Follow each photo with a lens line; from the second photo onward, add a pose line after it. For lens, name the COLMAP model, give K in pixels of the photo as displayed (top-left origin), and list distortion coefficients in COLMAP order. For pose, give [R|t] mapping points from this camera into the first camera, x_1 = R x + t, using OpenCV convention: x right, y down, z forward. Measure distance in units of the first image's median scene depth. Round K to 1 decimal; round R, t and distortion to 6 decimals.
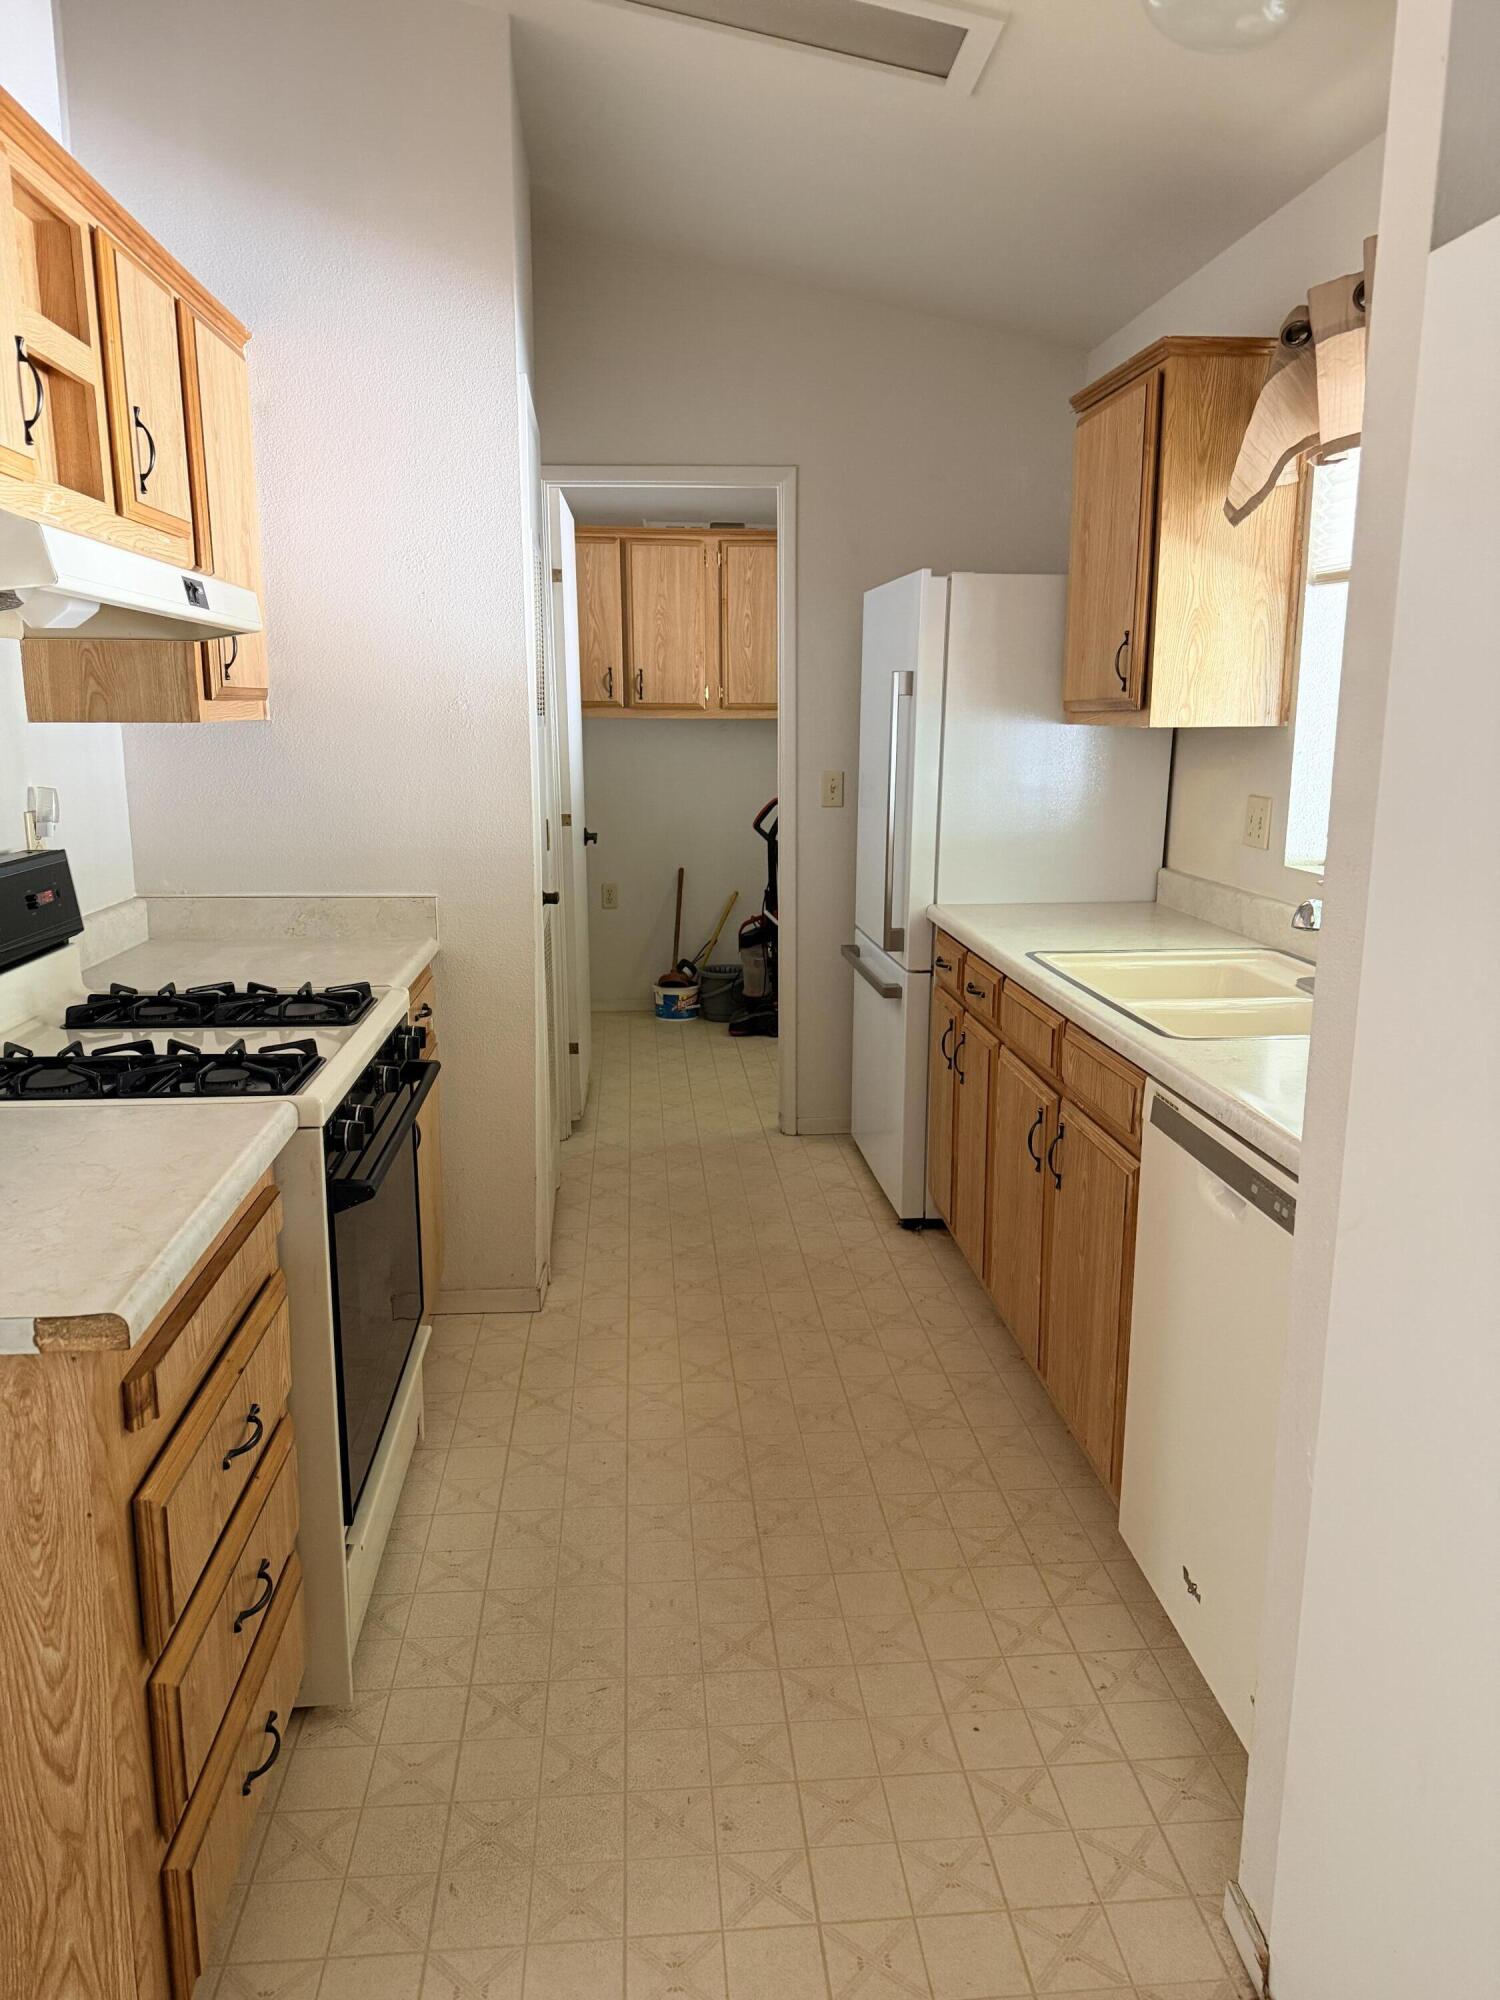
lens RADIAL K [[1411.2, 0, 745.1], [0, 1411.2, 997.6], [0, 0, 1]] dist [0.023172, -0.030857]
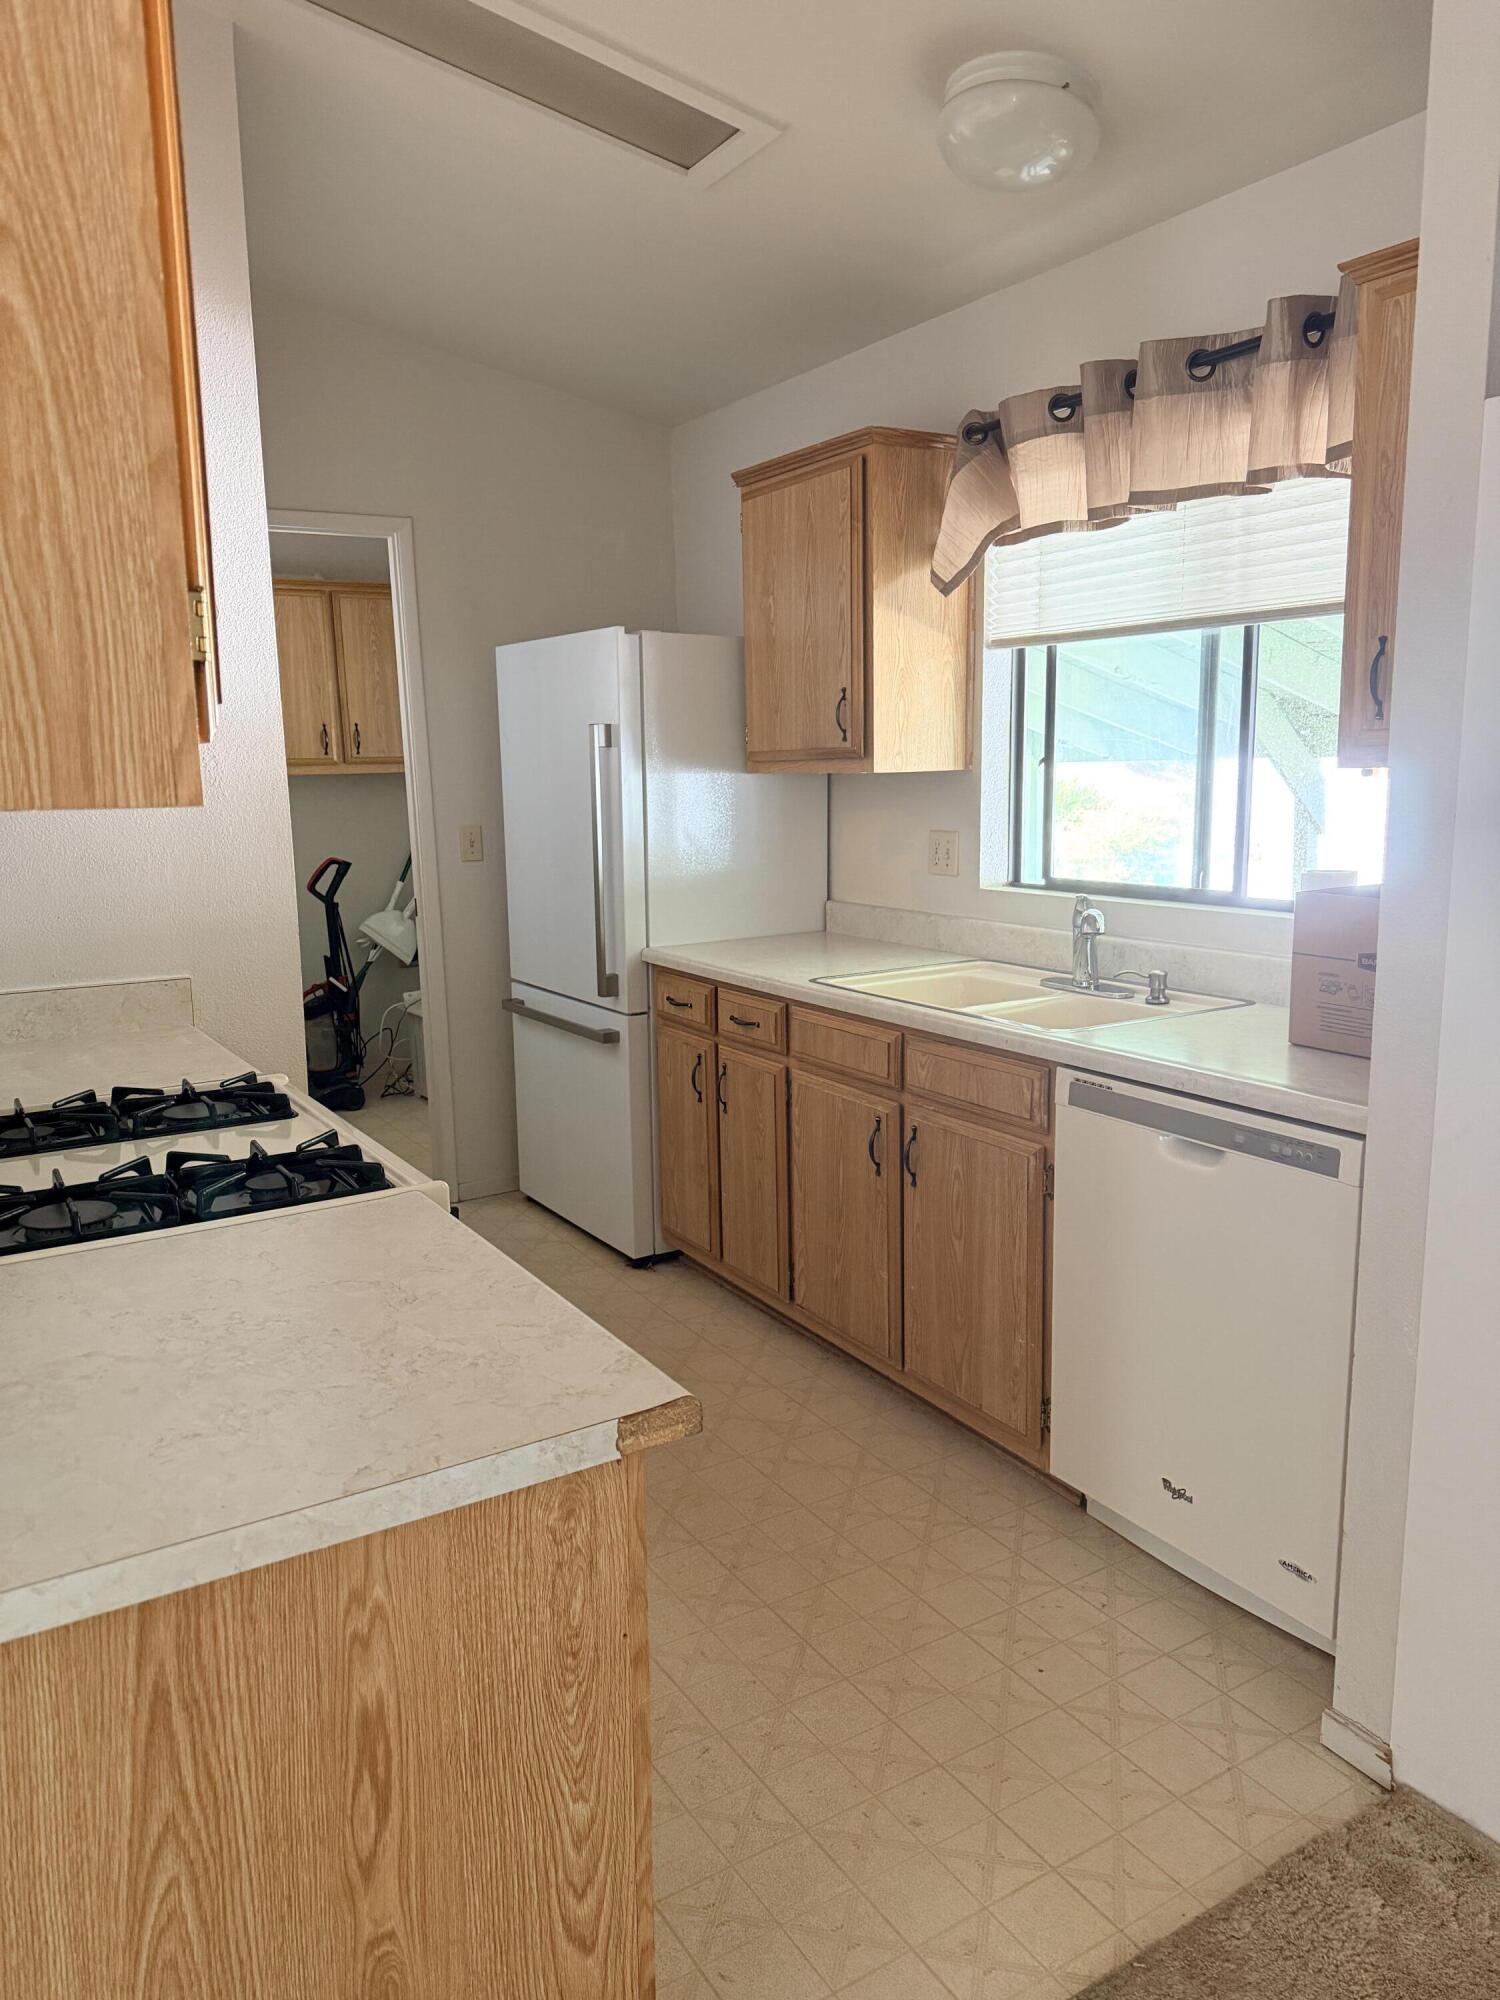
lens RADIAL K [[1411.2, 0, 743.7], [0, 1411.2, 1005.0], [0, 0, 1]] dist [0.023172, -0.030857]
pose [[0.894246, -0.094834, 0.437413, -0.341459], [0.110224, 0.993858, -0.009868, -0.008716], [-0.433791, 0.057038, 0.899206, 0.057791]]
